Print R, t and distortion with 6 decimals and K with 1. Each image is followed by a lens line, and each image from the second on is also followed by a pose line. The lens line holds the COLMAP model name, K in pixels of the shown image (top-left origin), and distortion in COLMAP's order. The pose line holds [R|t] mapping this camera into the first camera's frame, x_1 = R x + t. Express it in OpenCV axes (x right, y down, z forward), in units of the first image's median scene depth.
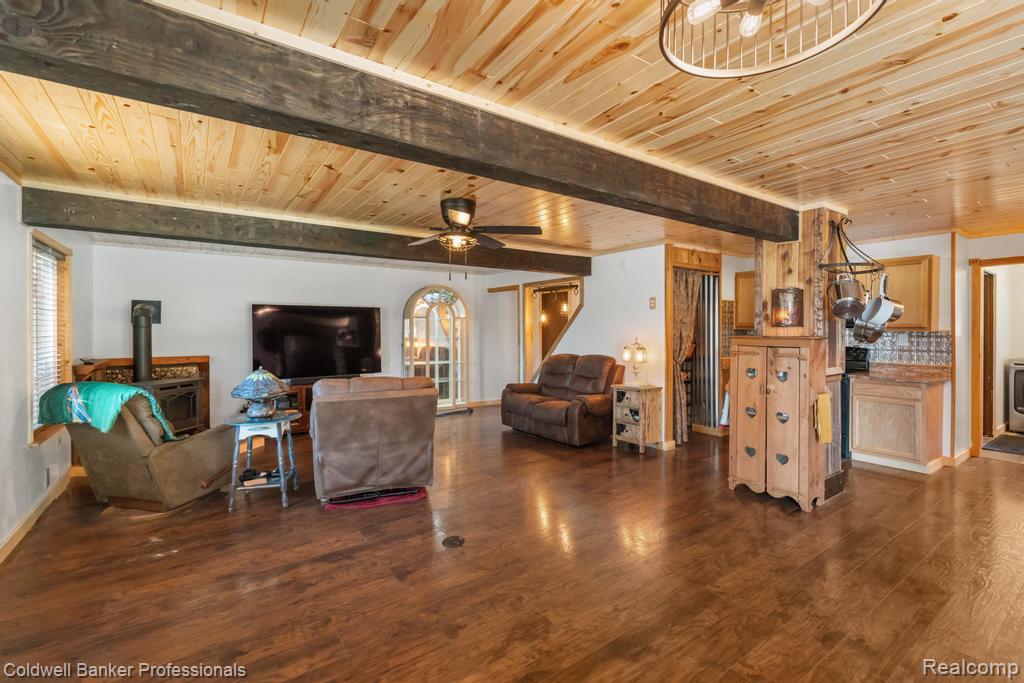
lens RADIAL K [[462.4, 0, 512.4], [0, 462.4, 337.0], [0, 0, 1]] dist [0.002226, 0.000294]
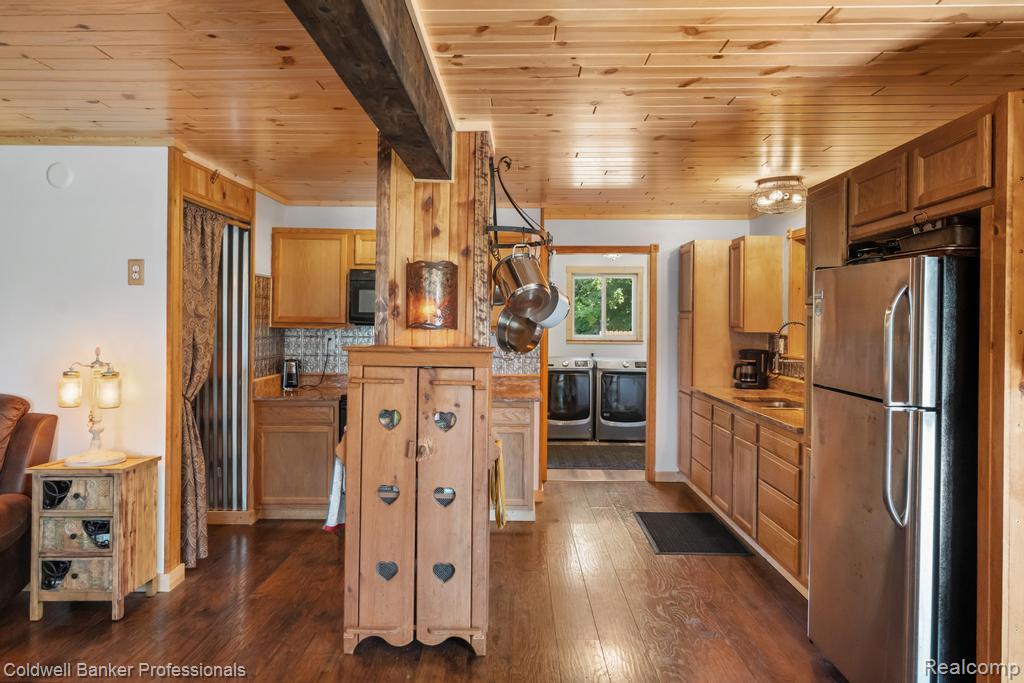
lens RADIAL K [[663.3, 0, 507.0], [0, 663.3, 319.9], [0, 0, 1]] dist [-0.004355, 0.005143]
pose [[0.587964, 0.006883, 0.808858, -0.007348], [0.003548, 0.999932, -0.011088, -0.018342], [-0.808879, 0.009389, 0.587900, 0.339807]]
